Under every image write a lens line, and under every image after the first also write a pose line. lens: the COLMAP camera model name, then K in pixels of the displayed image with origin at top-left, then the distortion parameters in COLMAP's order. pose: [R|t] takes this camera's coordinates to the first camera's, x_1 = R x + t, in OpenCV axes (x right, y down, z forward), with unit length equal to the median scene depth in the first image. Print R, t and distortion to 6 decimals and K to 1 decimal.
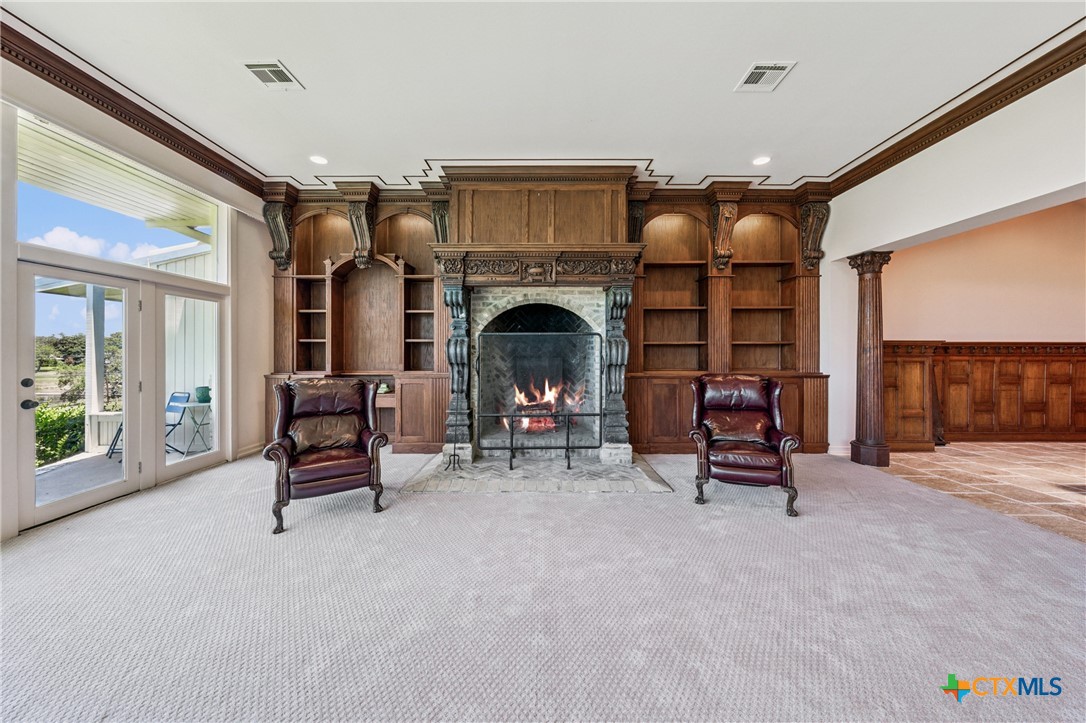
lens RADIAL K [[374.2, 0, 544.3], [0, 374.2, 353.7], [0, 0, 1]] dist [-0.006085, 0.000084]
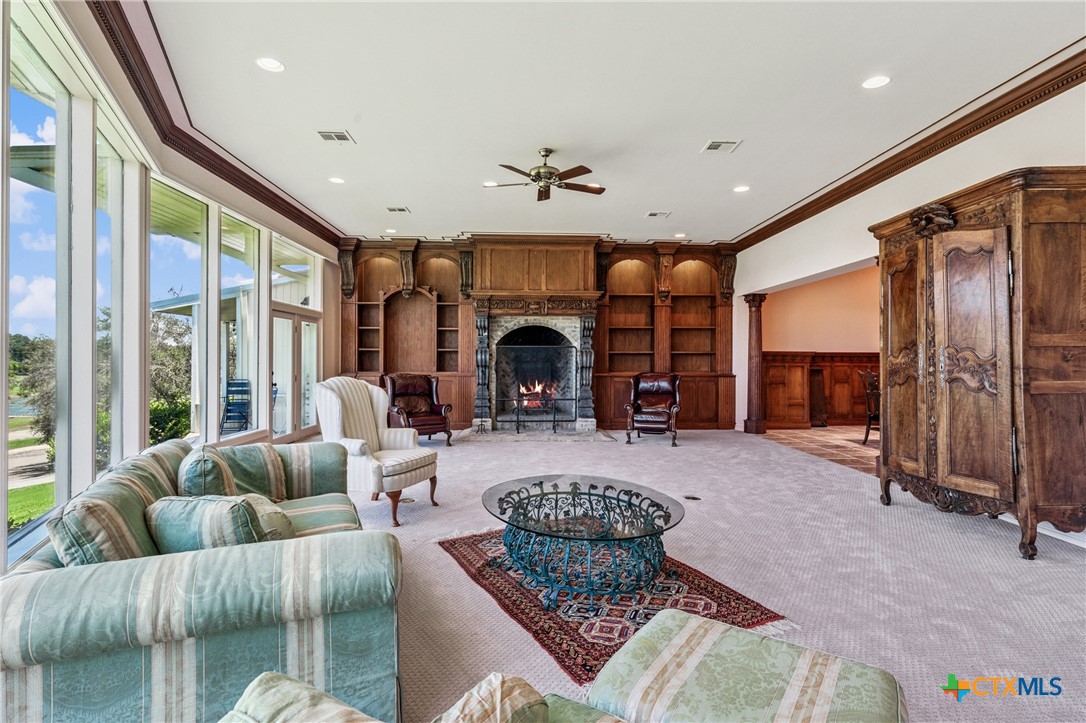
lens RADIAL K [[524.7, 0, 543.0], [0, 524.7, 361.5], [0, 0, 1]] dist [0.002183, 0.000059]
pose [[0.999329, 0.004061, 0.036408, -0.055568], [-0.004112, 0.999991, 0.001316, 0.004495], [-0.036402, -0.001465, 0.999336, -1.009241]]
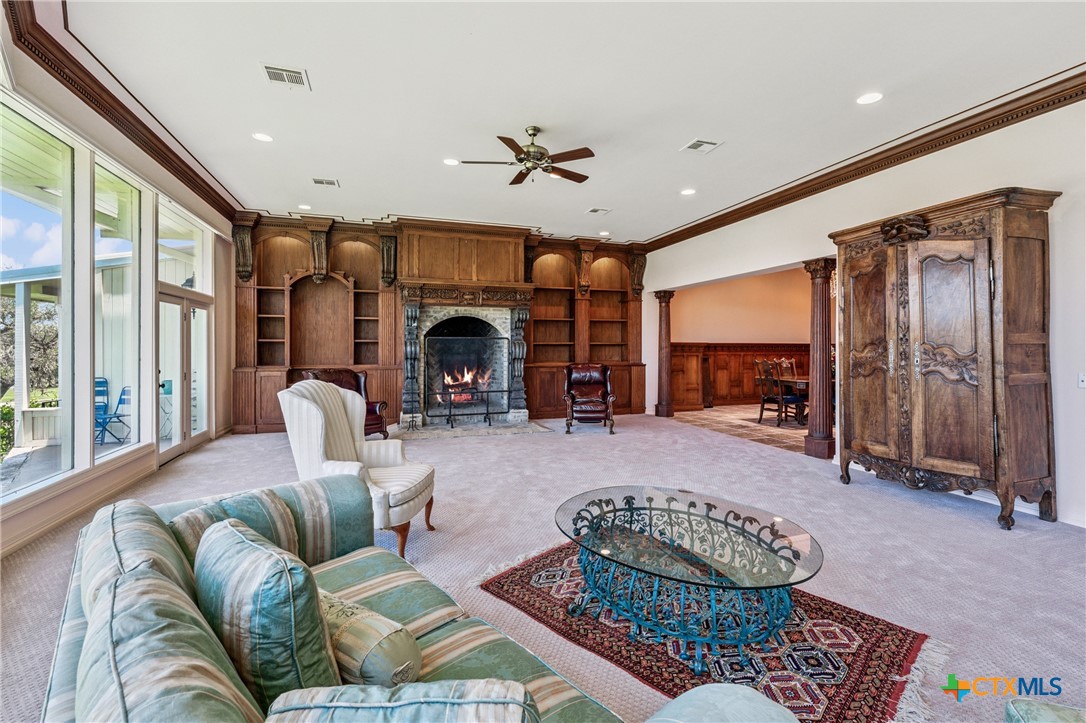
lens RADIAL K [[476.3, 0, 544.3], [0, 476.3, 350.0], [0, 0, 1]] dist [0.000491, -0.000121]
pose [[0.947786, -0.001077, 0.318905, -0.293724], [-0.000341, 0.999990, 0.004391, -0.011754], [-0.318907, -0.004271, 0.947777, -0.788430]]
